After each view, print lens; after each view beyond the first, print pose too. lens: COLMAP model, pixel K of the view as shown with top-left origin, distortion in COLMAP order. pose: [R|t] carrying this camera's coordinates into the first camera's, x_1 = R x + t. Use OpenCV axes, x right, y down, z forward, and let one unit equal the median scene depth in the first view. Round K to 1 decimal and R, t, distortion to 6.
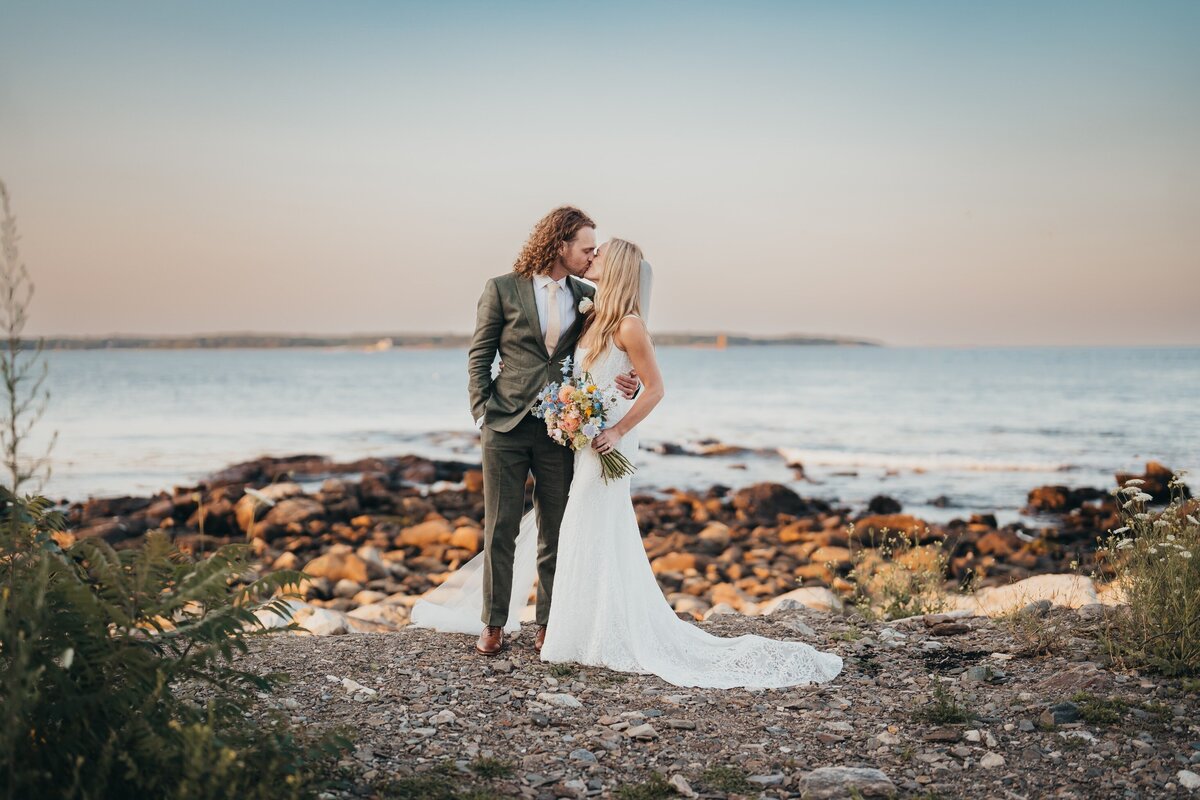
lens RADIAL K [[1669.4, 0, 600.0], [0, 1669.4, 400.0], [0, 0, 1]] dist [-0.169219, 0.850284]
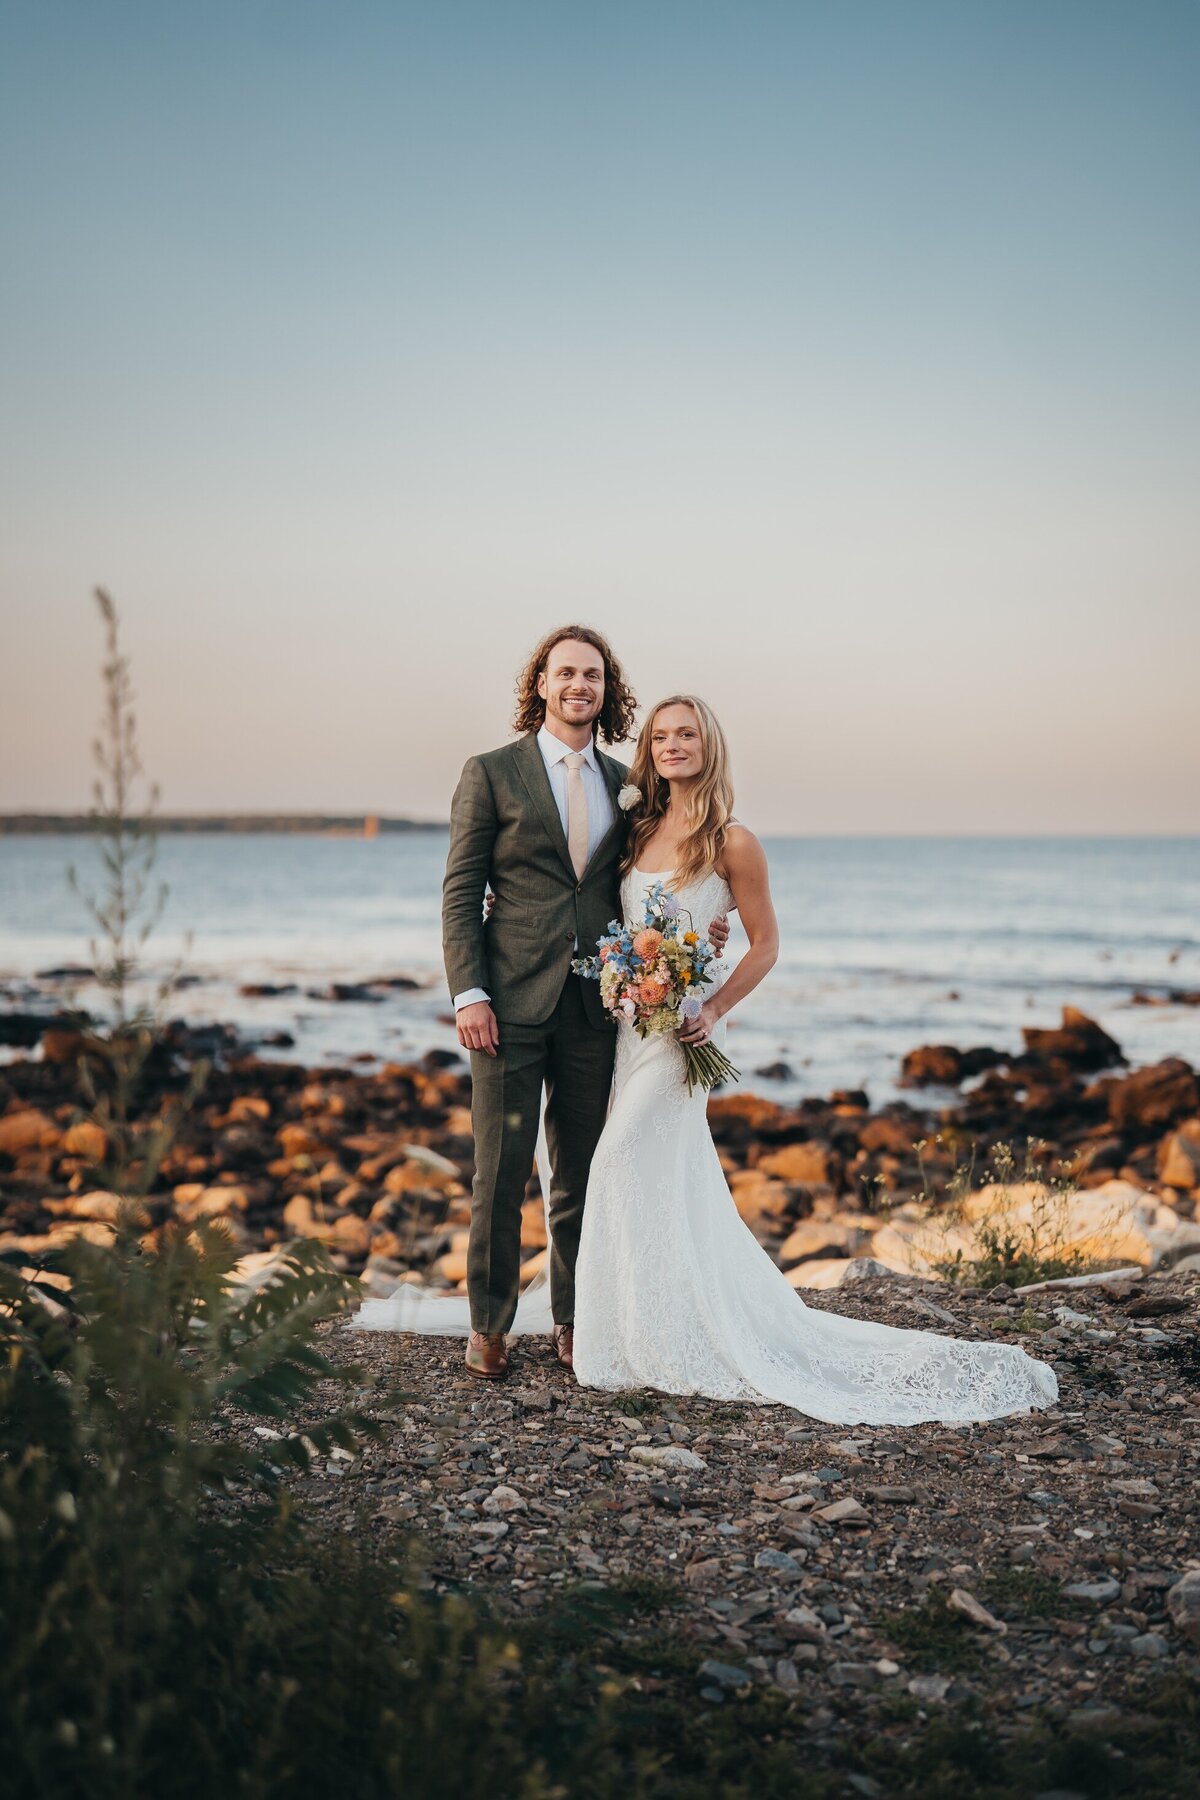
lens RADIAL K [[2504.1, 0, 600.0], [0, 2504.1, 900.0], [0, 0, 1]] dist [-0.169219, 0.850284]
pose [[0.987045, -0.002088, 0.160432, -0.169410], [0.003048, 0.999979, -0.005737, -0.014593], [-0.160417, 0.006152, 0.987030, 0.098713]]
